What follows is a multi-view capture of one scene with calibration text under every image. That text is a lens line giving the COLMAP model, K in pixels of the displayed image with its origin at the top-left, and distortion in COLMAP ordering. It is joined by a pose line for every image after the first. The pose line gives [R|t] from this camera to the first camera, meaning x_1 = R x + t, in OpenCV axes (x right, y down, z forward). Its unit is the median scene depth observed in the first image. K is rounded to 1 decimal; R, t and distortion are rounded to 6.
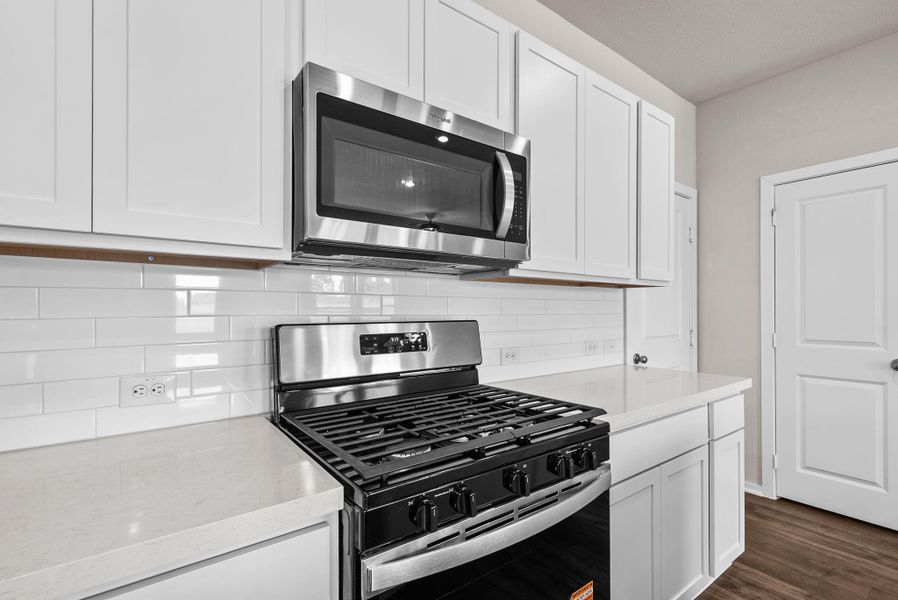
lens RADIAL K [[416.3, 0, 447.1], [0, 416.3, 307.7], [0, 0, 1]] dist [0.001952, 0.000500]
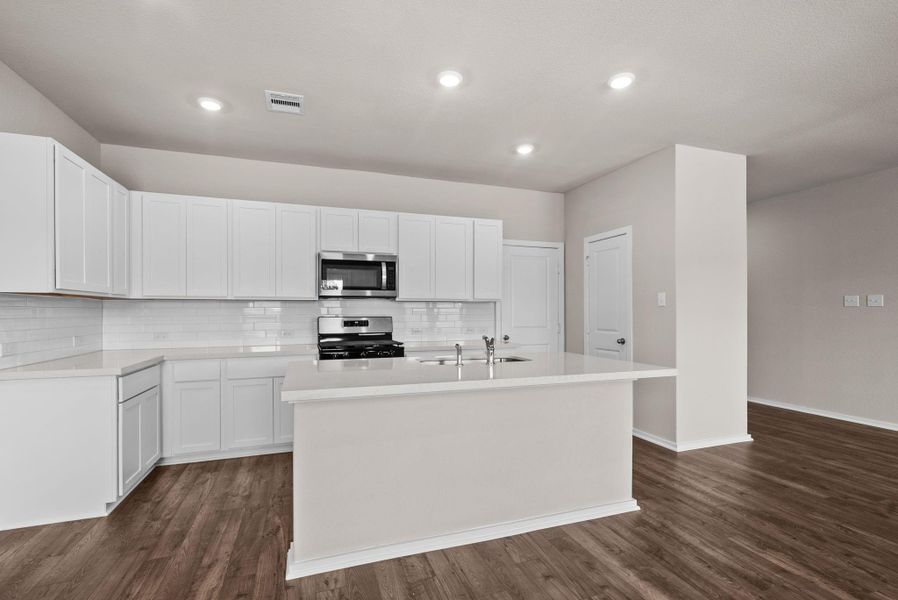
lens RADIAL K [[416.3, 0, 447.1], [0, 416.3, 307.7], [0, 0, 1]] dist [0.001952, 0.000500]
pose [[0.953074, -0.004683, -0.302701, 1.166209], [0.002498, 0.999968, -0.007607, -0.004899], [0.302727, 0.006494, 0.953055, -1.391984]]
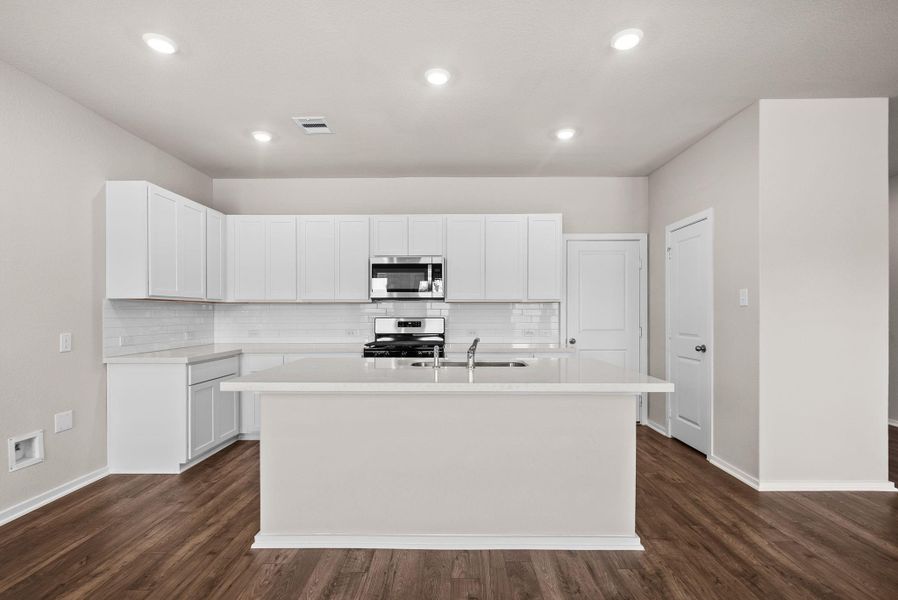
lens RADIAL K [[417.5, 0, 447.3], [0, 417.5, 311.4], [0, 0, 1]] dist [0.001744, 0.000402]
pose [[0.792804, -0.004147, -0.609463, 1.666480], [0.003316, 0.999991, -0.002490, -0.003787], [0.609468, -0.000047, 0.792811, -1.104696]]
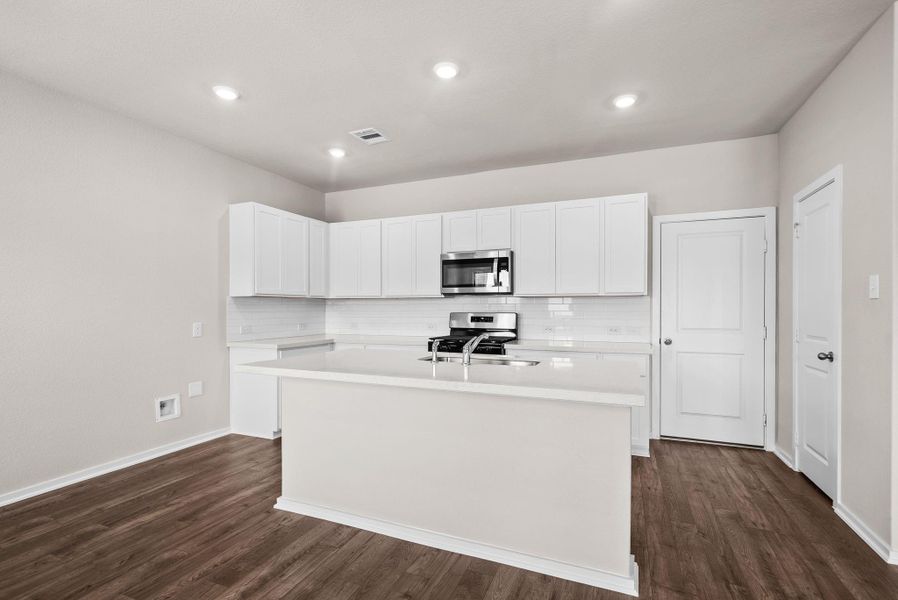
lens RADIAL K [[416.3, 0, 447.1], [0, 416.3, 307.7], [0, 0, 1]] dist [0.001952, 0.000500]
pose [[0.504644, -0.000168, -0.863327, 2.018747], [0.002897, 0.999995, 0.001498, -0.006767], [0.863323, -0.003257, 0.504642, -0.678442]]
